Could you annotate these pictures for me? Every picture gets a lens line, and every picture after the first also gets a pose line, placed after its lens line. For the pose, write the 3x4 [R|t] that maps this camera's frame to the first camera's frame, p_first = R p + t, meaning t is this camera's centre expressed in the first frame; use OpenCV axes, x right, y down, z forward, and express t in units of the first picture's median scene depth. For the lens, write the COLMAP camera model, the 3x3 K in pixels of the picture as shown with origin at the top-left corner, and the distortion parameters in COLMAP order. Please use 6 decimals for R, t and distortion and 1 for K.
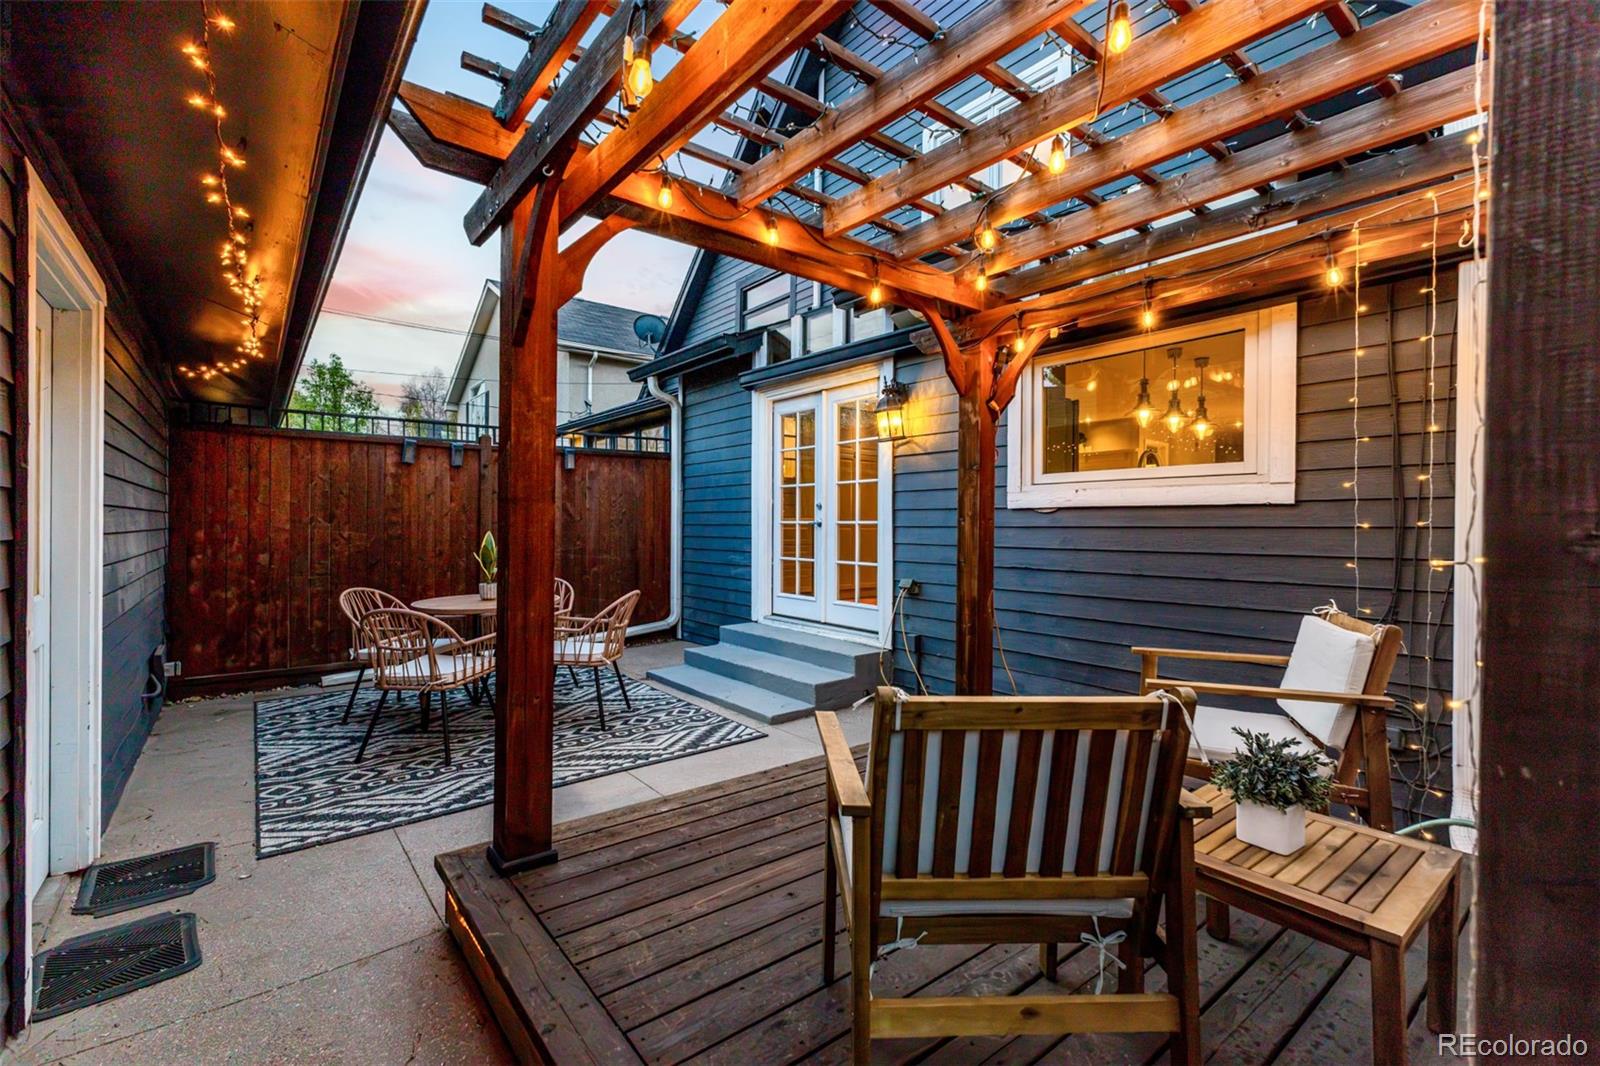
lens RADIAL K [[689.6, 0, 803.1], [0, 689.6, 525.6], [0, 0, 1]] dist [0.003154, -0.000462]
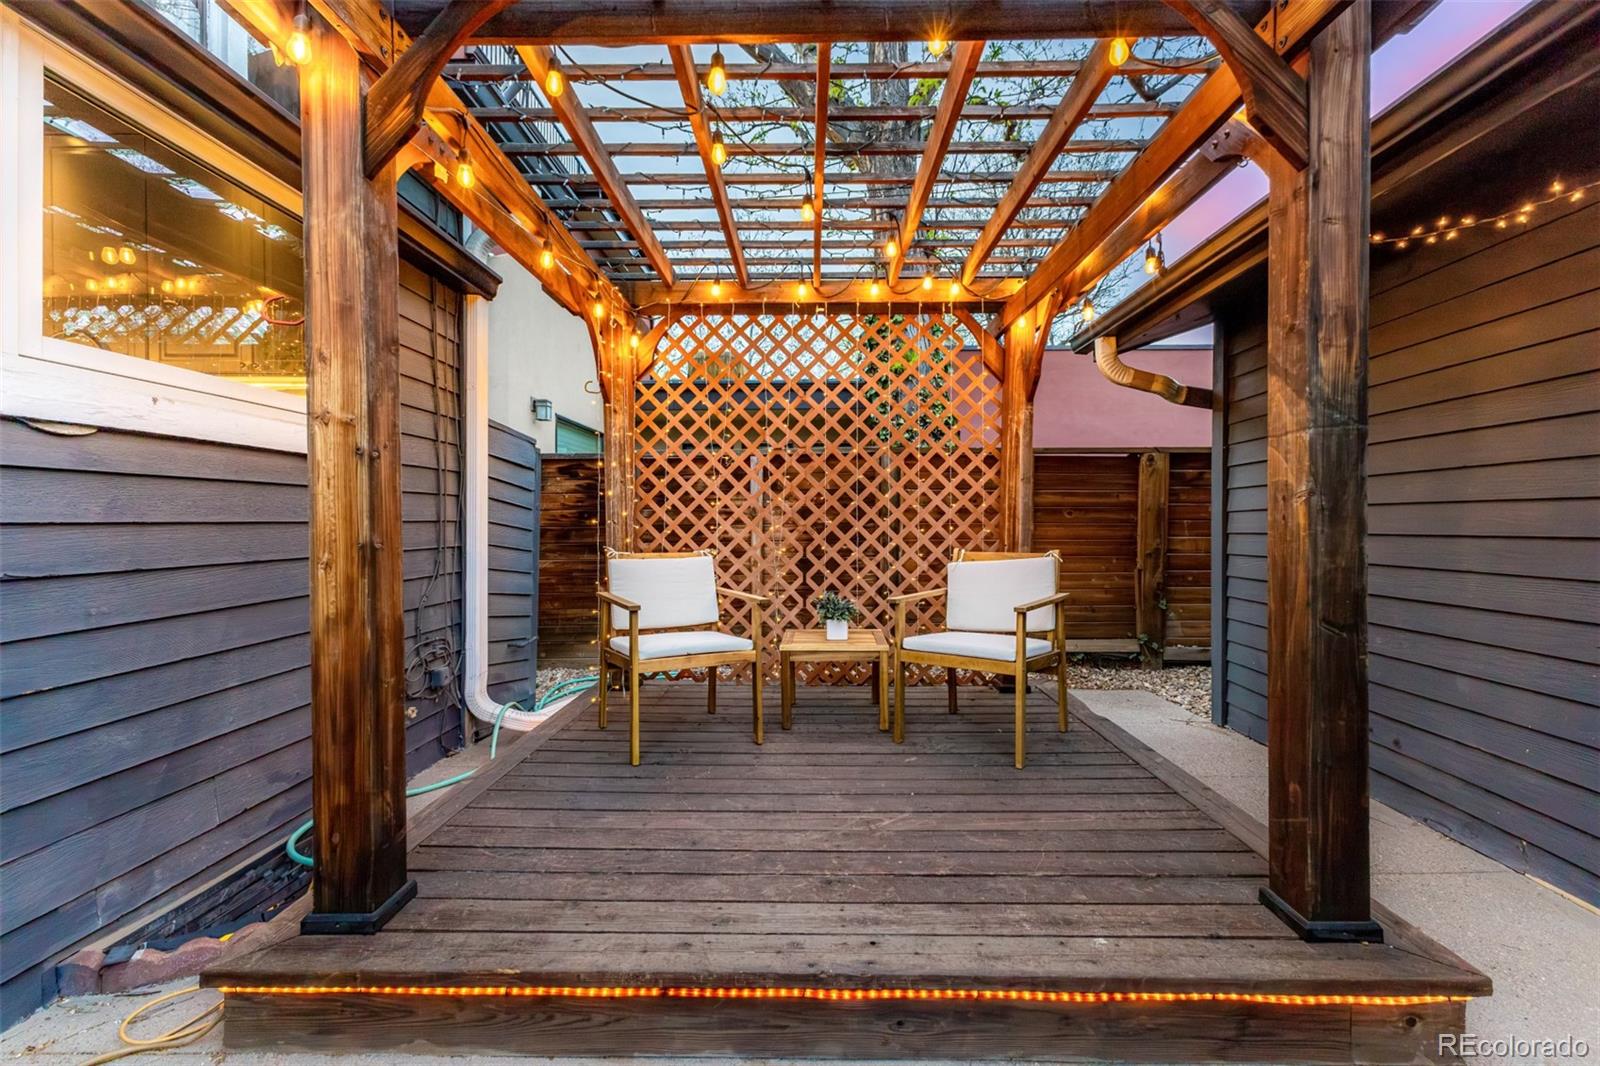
lens RADIAL K [[689.6, 0, 811.6], [0, 689.6, 526.5], [0, 0, 1]] dist [0.003154, -0.000462]
pose [[-0.771700, -0.014793, 0.635815, -0.320781], [-0.007570, 0.999872, 0.014076, 0.034205], [-0.635942, 0.006049, -0.771713, 1.352876]]
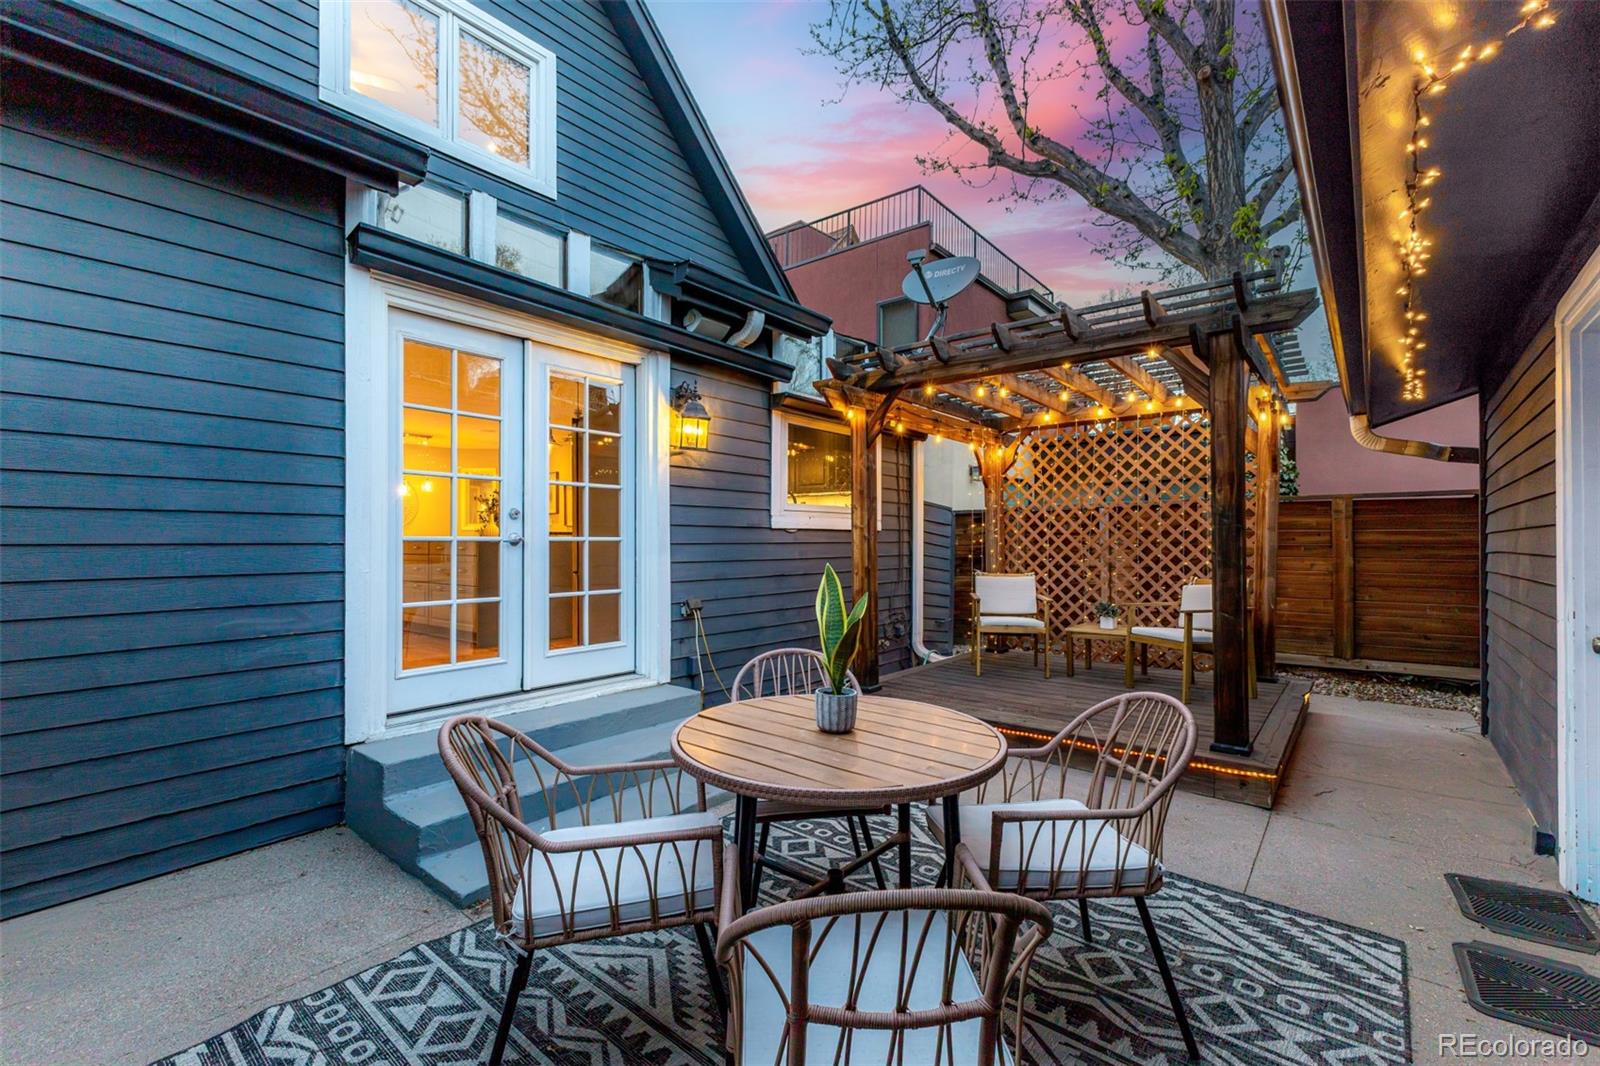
lens RADIAL K [[689.6, 0, 806.5], [0, 689.6, 538.4], [0, 0, 1]] dist [0.003154, -0.000462]
pose [[-0.202506, -0.004956, 0.979268, -1.261937], [-0.001542, 0.999988, 0.004742, -0.016238], [-0.979280, -0.000550, -0.202511, 1.624197]]
